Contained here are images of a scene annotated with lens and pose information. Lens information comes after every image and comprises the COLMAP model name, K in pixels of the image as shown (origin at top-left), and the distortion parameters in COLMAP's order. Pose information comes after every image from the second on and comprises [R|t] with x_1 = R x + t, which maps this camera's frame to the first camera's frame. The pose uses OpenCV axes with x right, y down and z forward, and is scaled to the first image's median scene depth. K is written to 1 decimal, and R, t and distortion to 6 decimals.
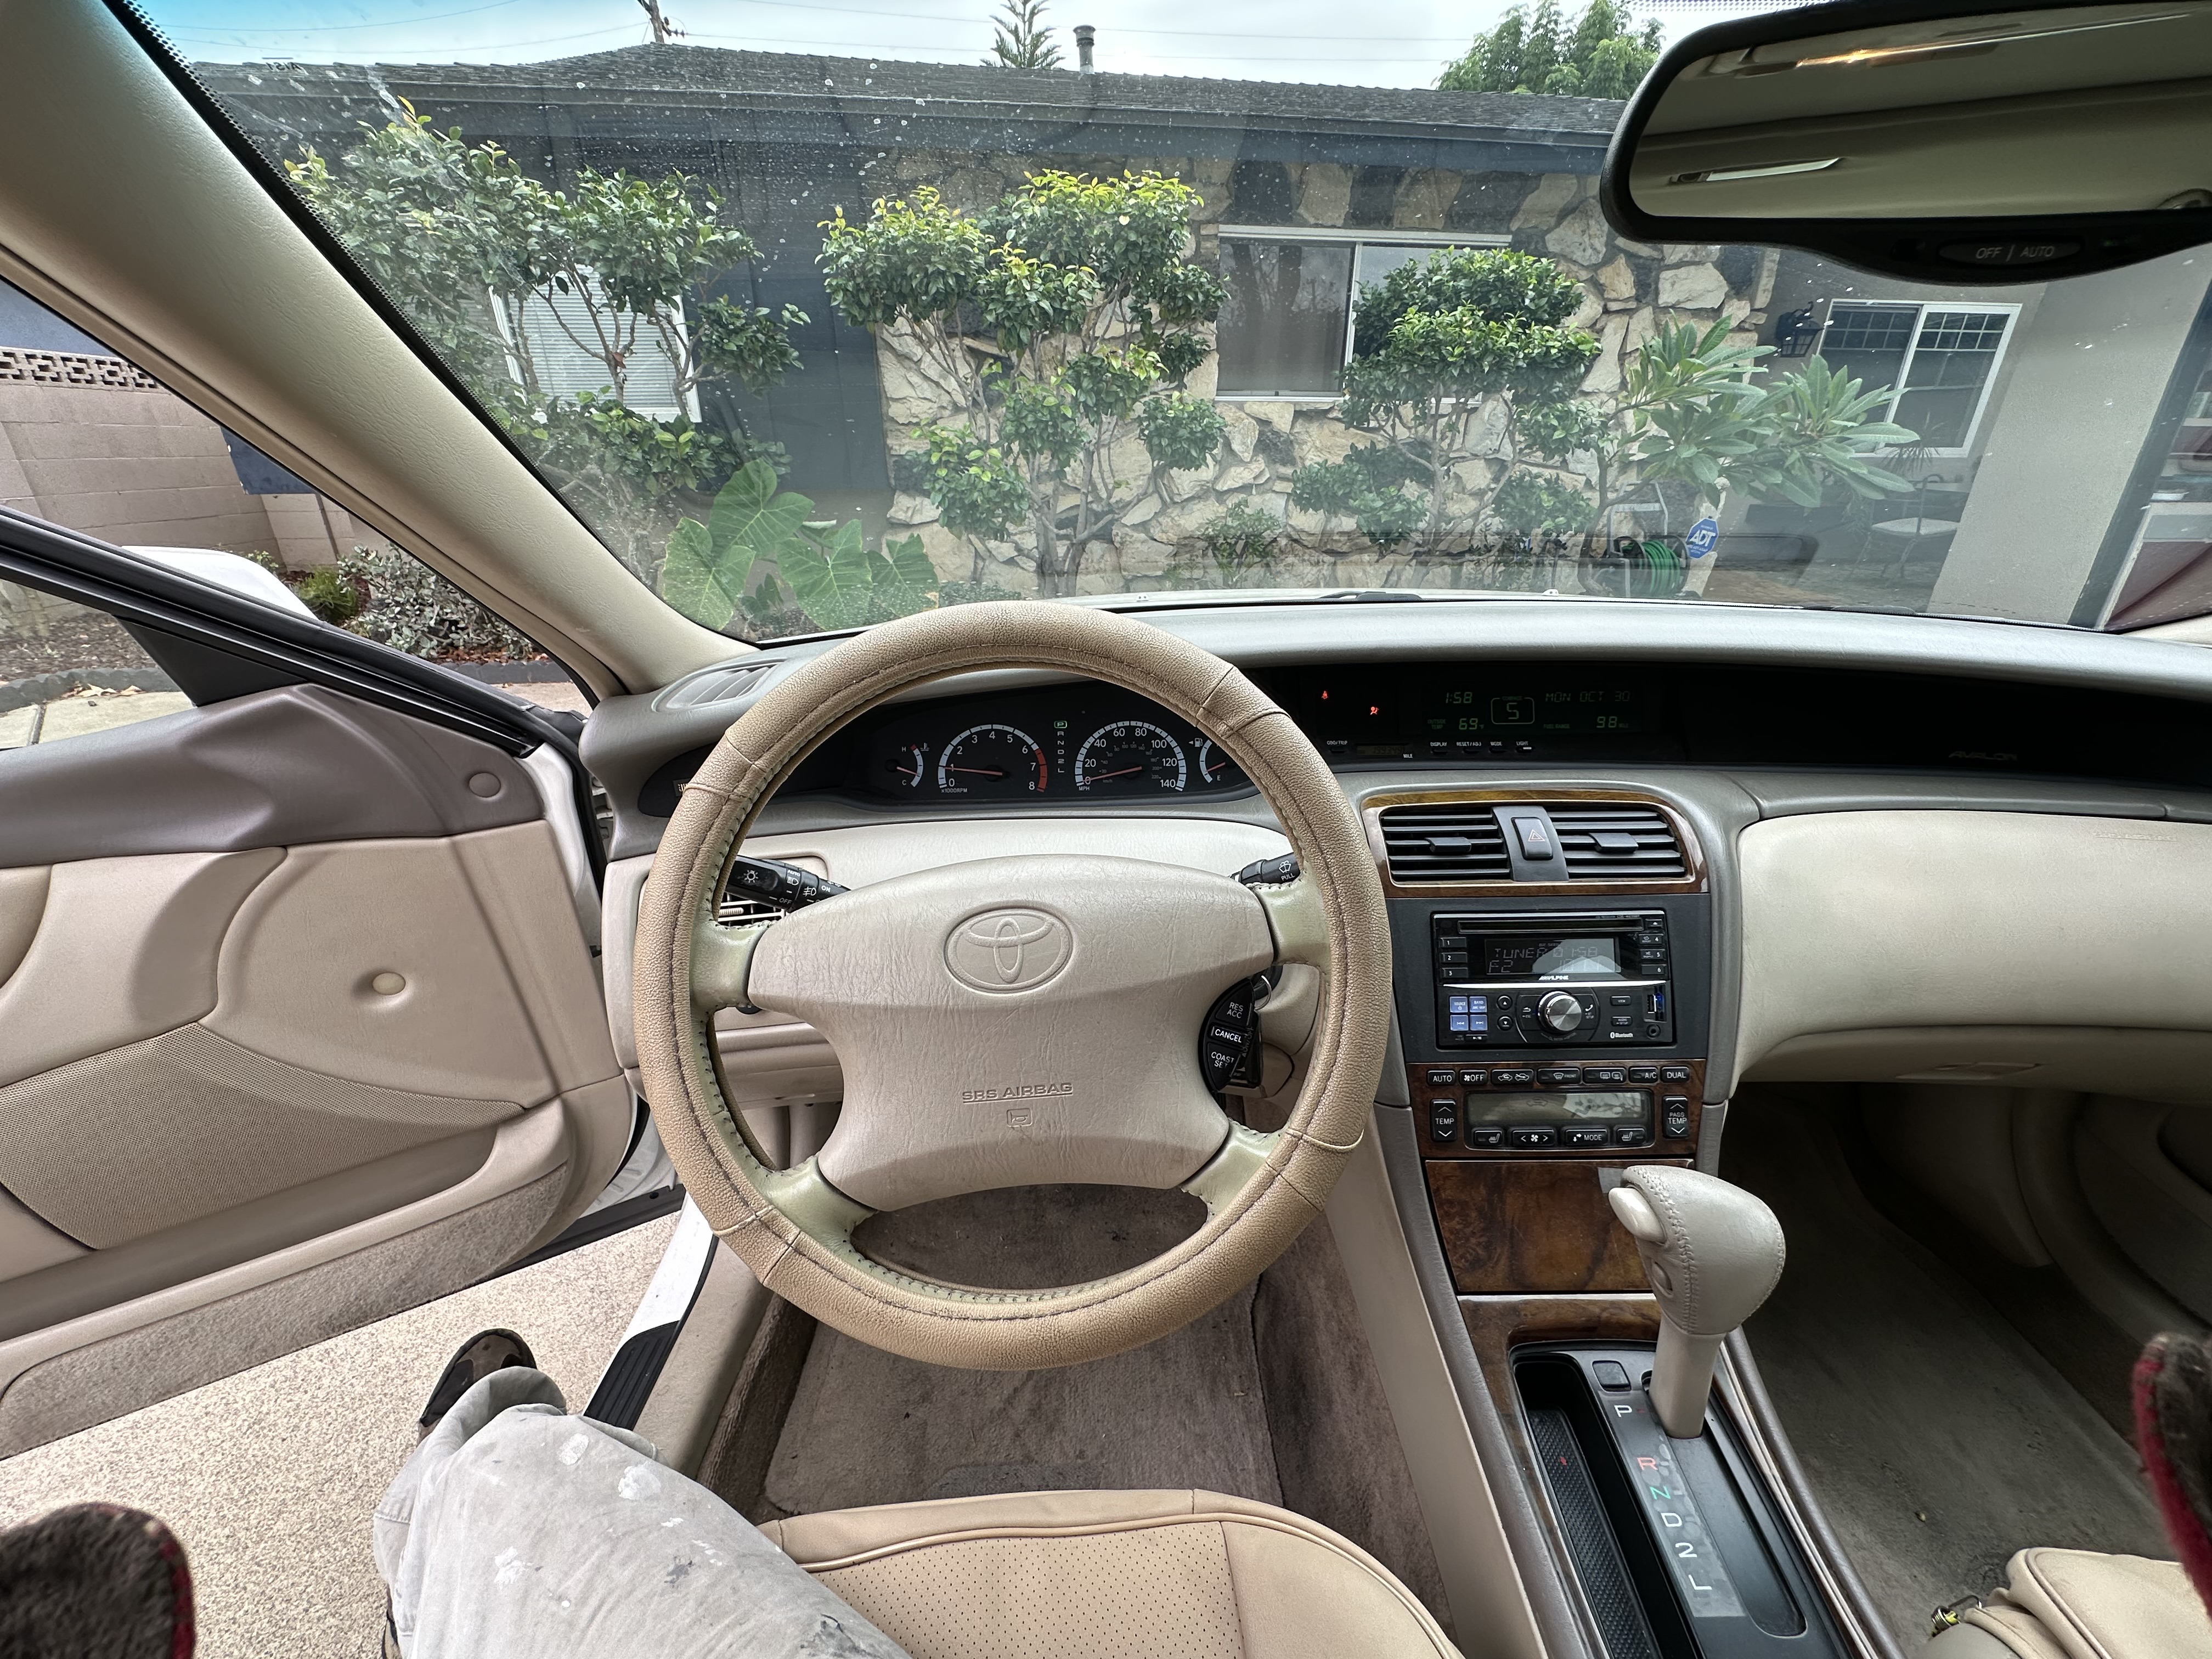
lens RADIAL K [[876.7, 0, 1106.0], [0, 876.7, 829.5], [0, 0, 1]] dist [-0.001670, 0.000126]
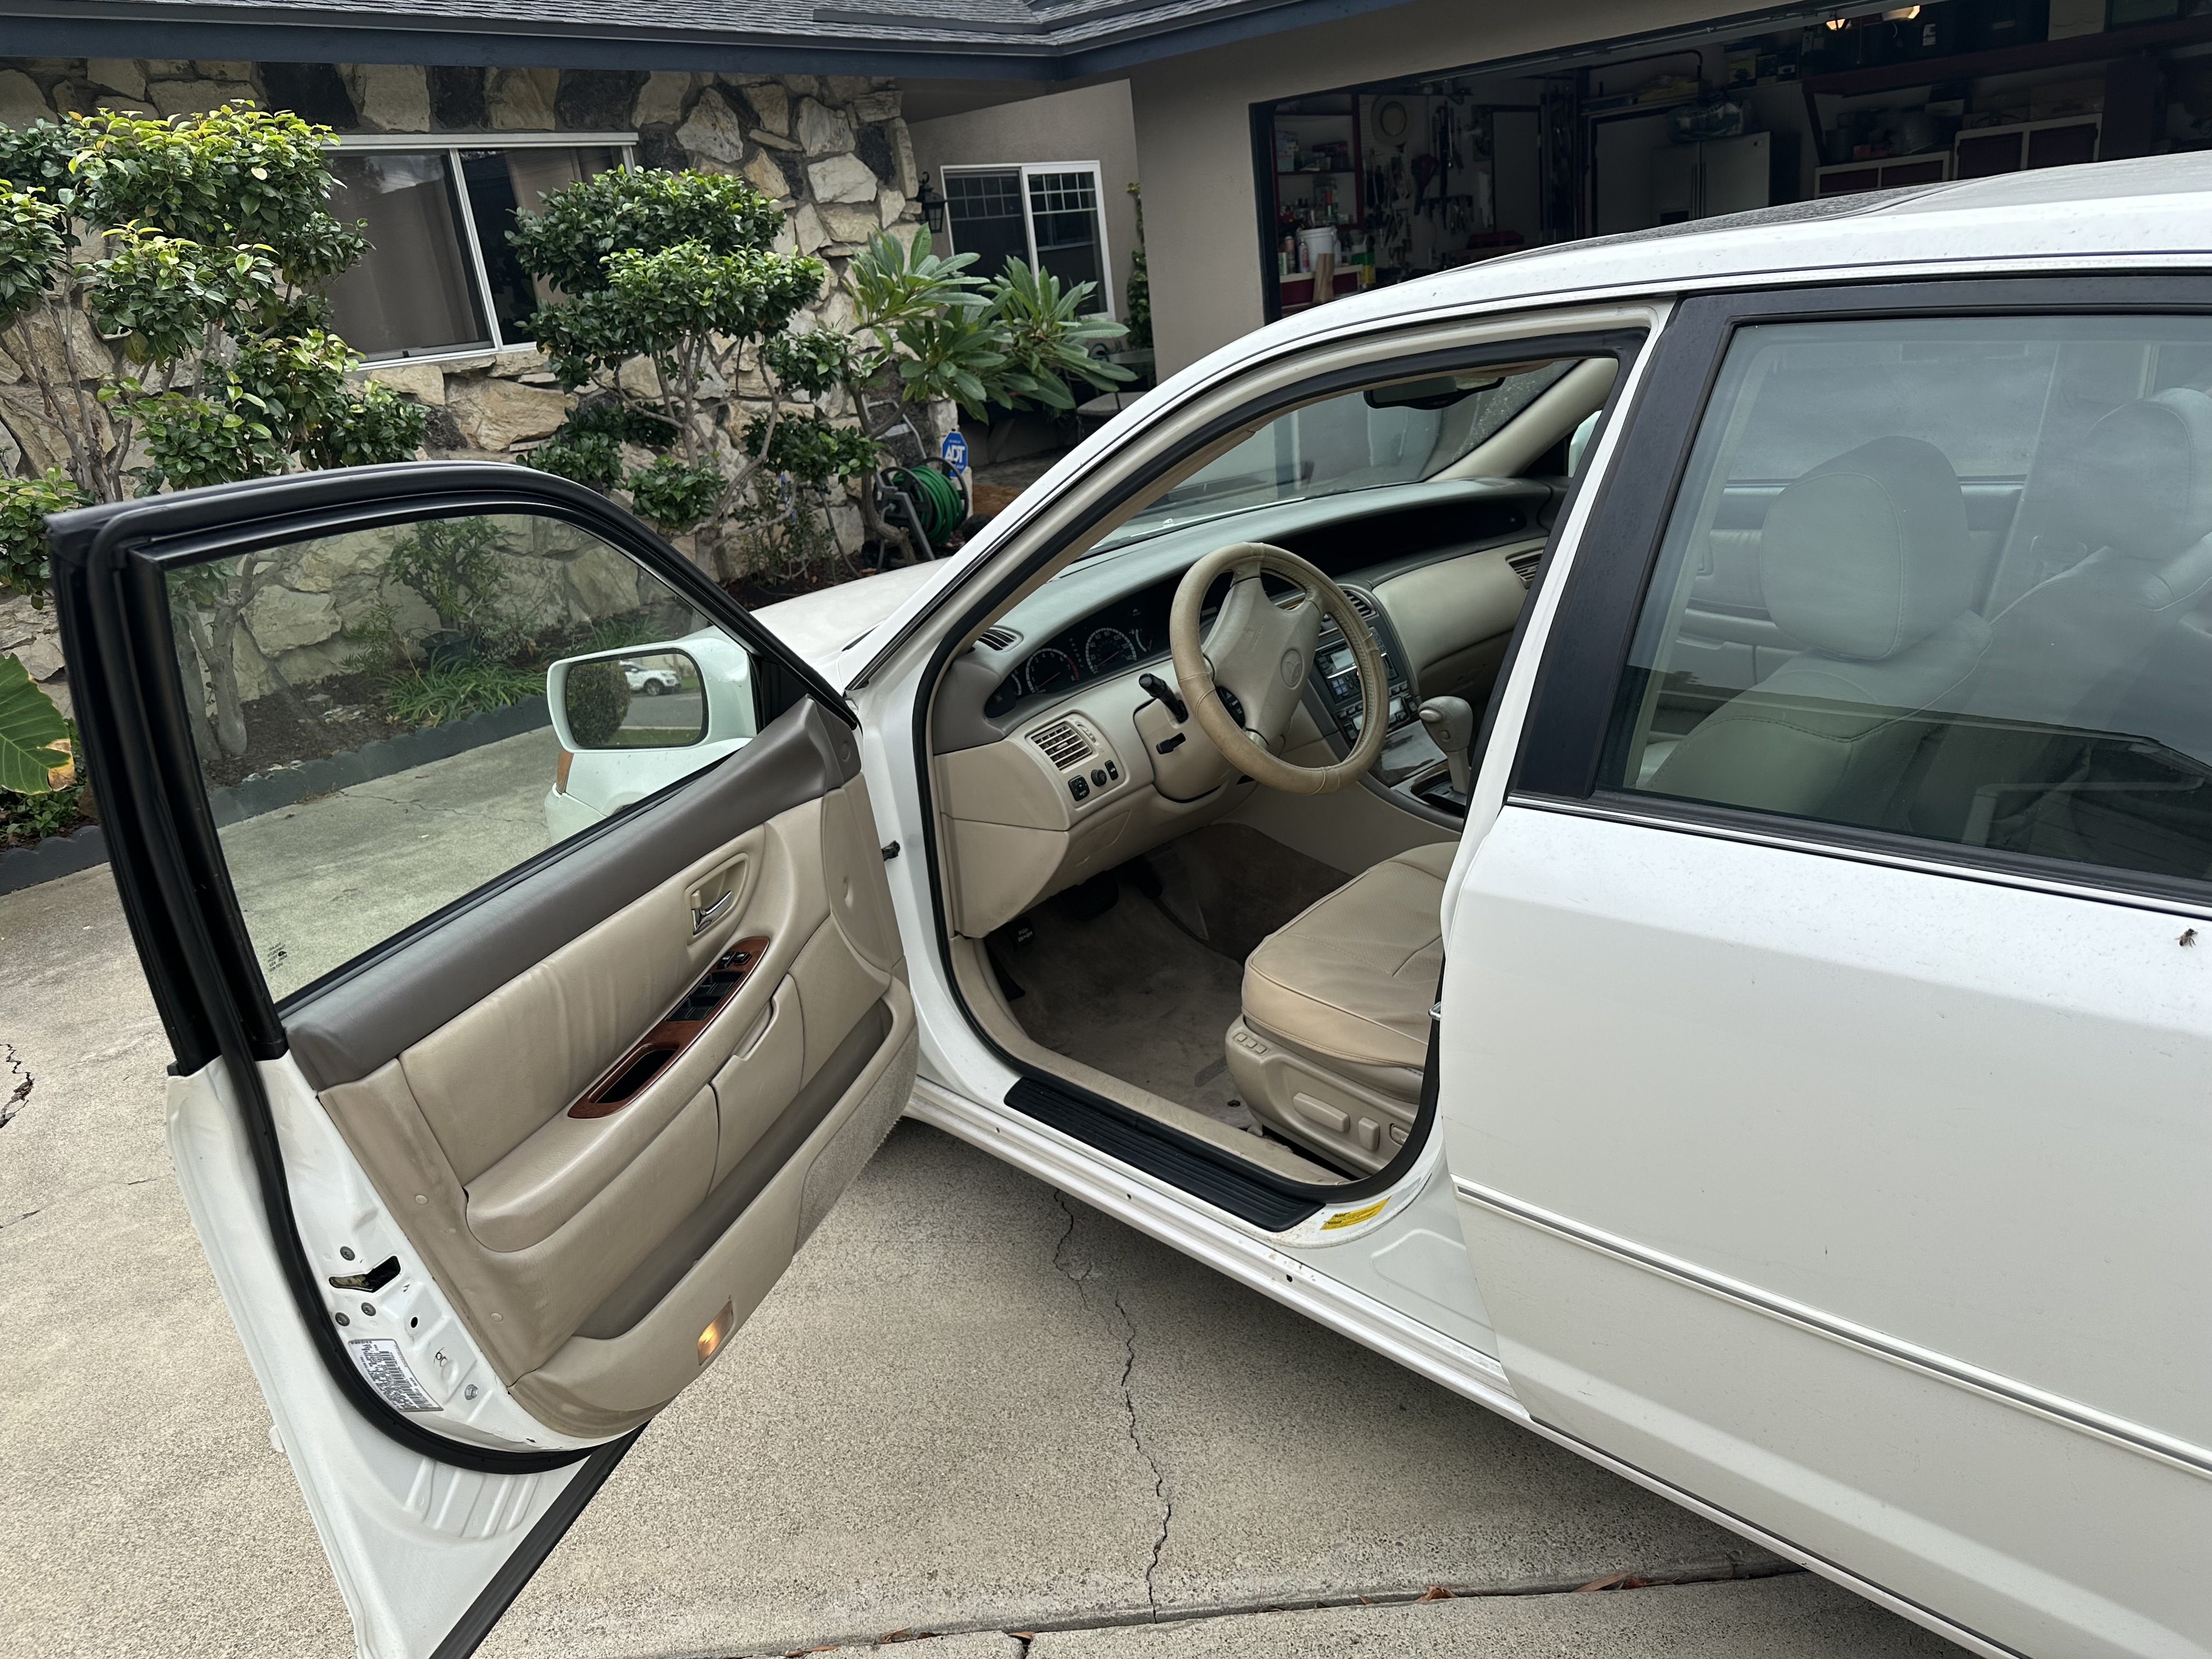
lens RADIAL K [[1603.7, 0, 1106.0], [0, 1603.7, 829.5], [0, 0, 1]] dist [0.006963, -0.003347]
pose [[0.710465, -0.305669, 0.633881, -0.413834], [0.380934, 0.924411, 0.018810, 0.037748], [-0.591716, 0.228103, 0.773202, -0.265070]]
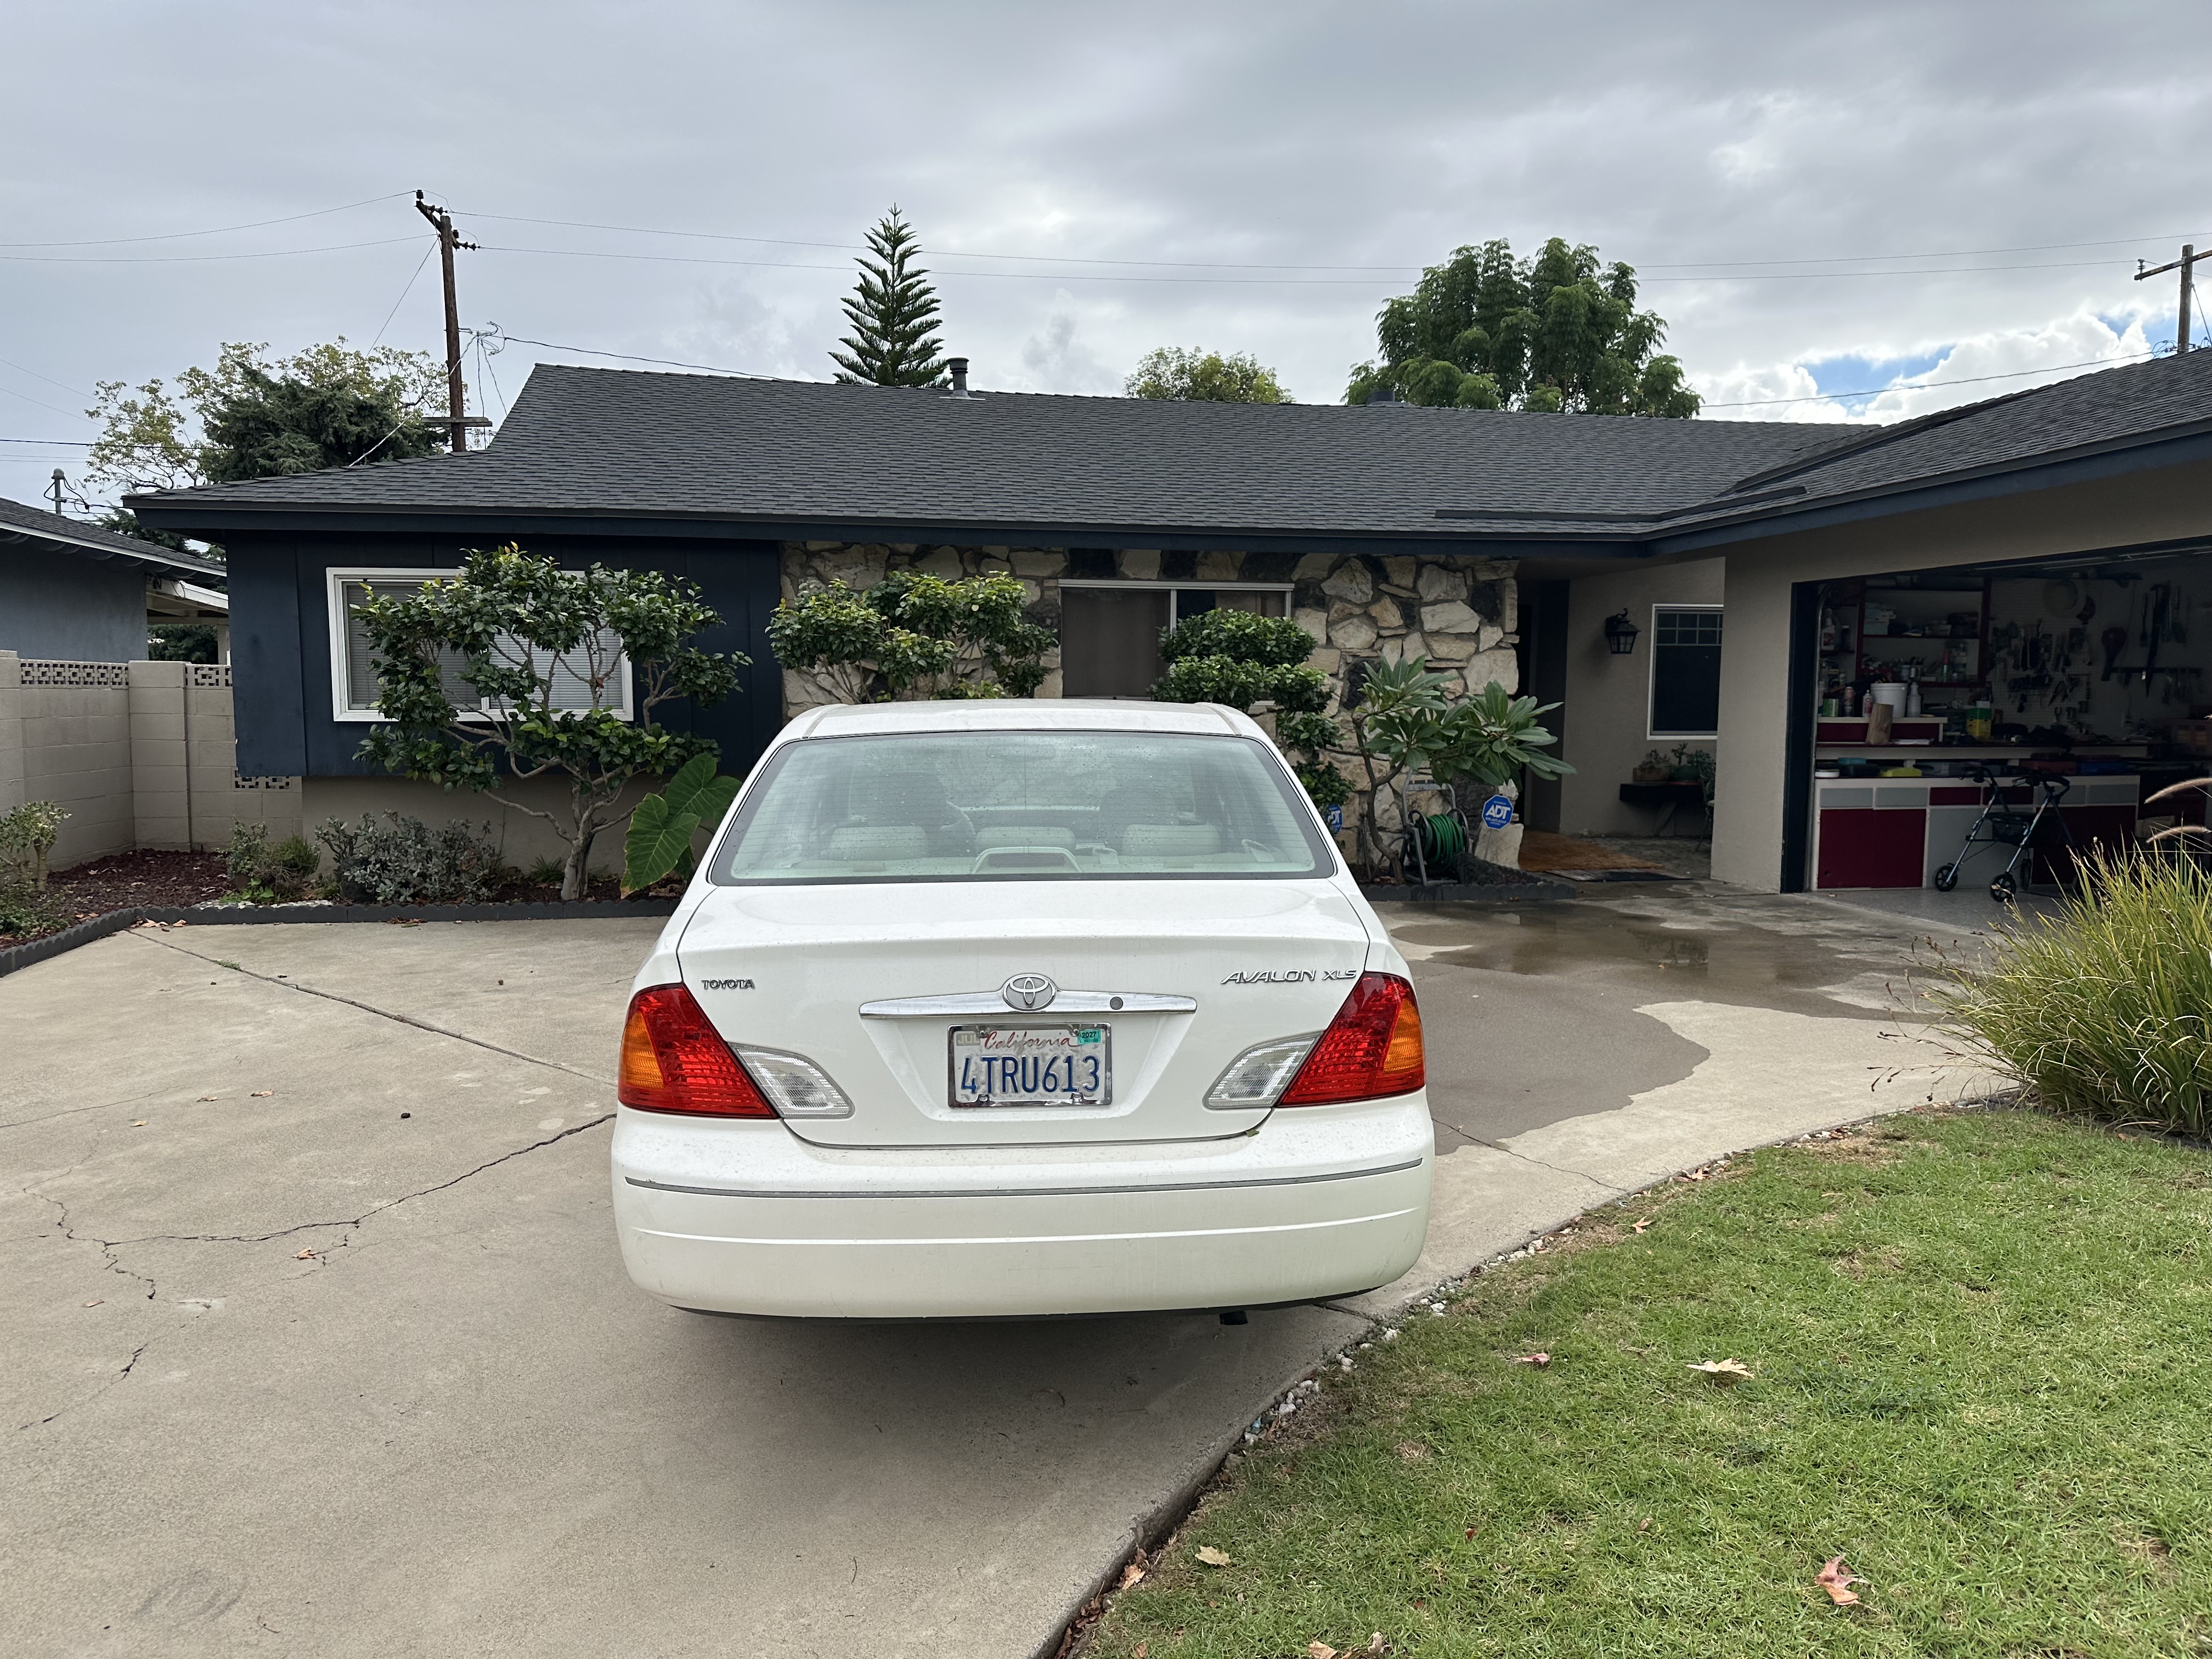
lens RADIAL K [[1604.7, 0, 1105.7], [0, 1604.7, 884.4], [0, 0, 1]] dist [0.131514, -0.218878]
pose [[0.998310, -0.004754, 0.057923, 0.070385], [0.021498, 0.956167, -0.292031, 0.490463], [-0.053996, 0.292783, 0.954653, -1.297425]]
